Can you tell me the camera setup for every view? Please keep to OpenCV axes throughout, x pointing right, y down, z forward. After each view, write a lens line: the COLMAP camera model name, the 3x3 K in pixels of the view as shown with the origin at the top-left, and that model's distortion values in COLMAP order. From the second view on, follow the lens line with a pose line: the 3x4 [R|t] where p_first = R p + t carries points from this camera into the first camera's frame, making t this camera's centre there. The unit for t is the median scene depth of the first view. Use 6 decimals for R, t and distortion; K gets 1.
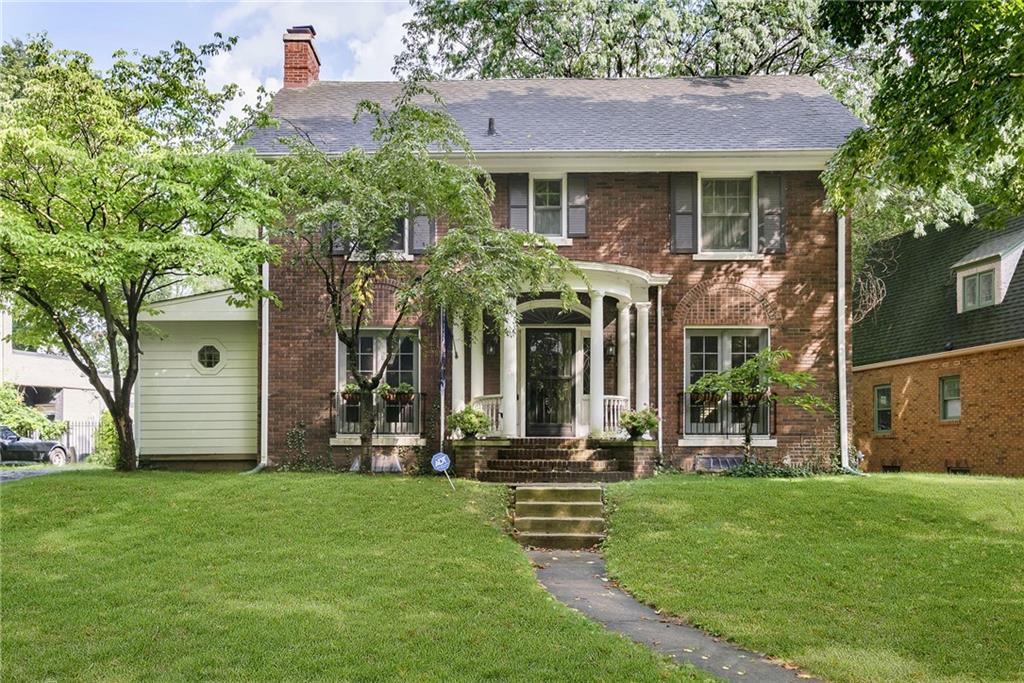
lens RADIAL K [[926.2, 0, 501.0], [0, 926.2, 410.0], [0, 0, 1]] dist [-0.005814, 0.009261]
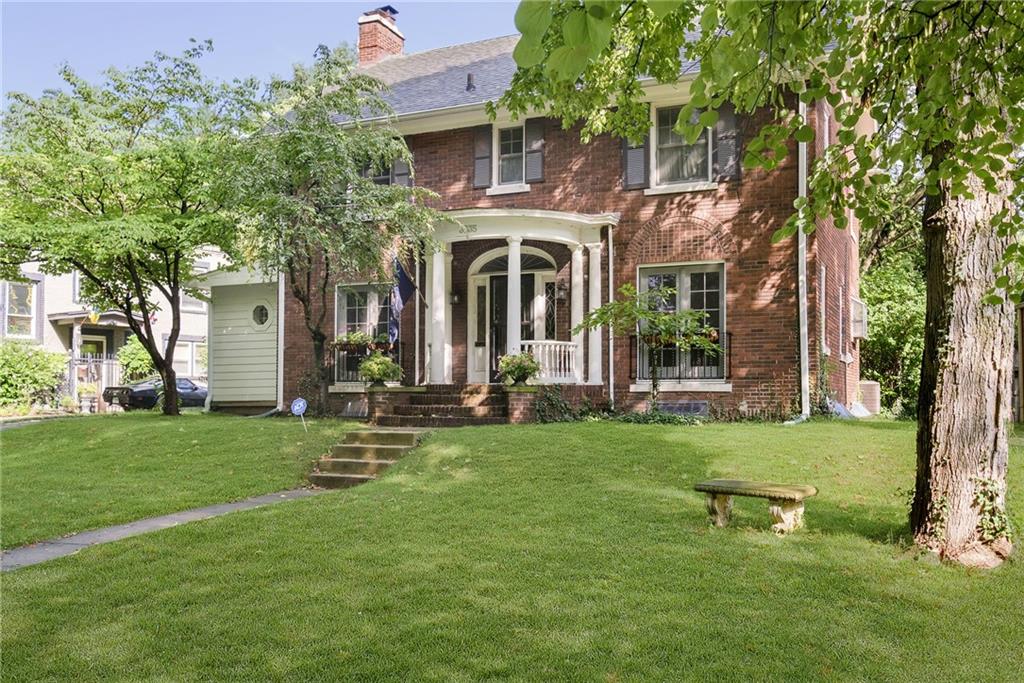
lens RADIAL K [[943.5, 0, 513.8], [0, 943.5, 336.5], [0, 0, 1]] dist [0.001195, 0.000000]
pose [[0.920945, -0.027394, -0.388729, 0.456631], [0.018028, 0.999453, -0.027723, 0.007133], [0.389276, 0.018523, 0.920935, 0.060122]]
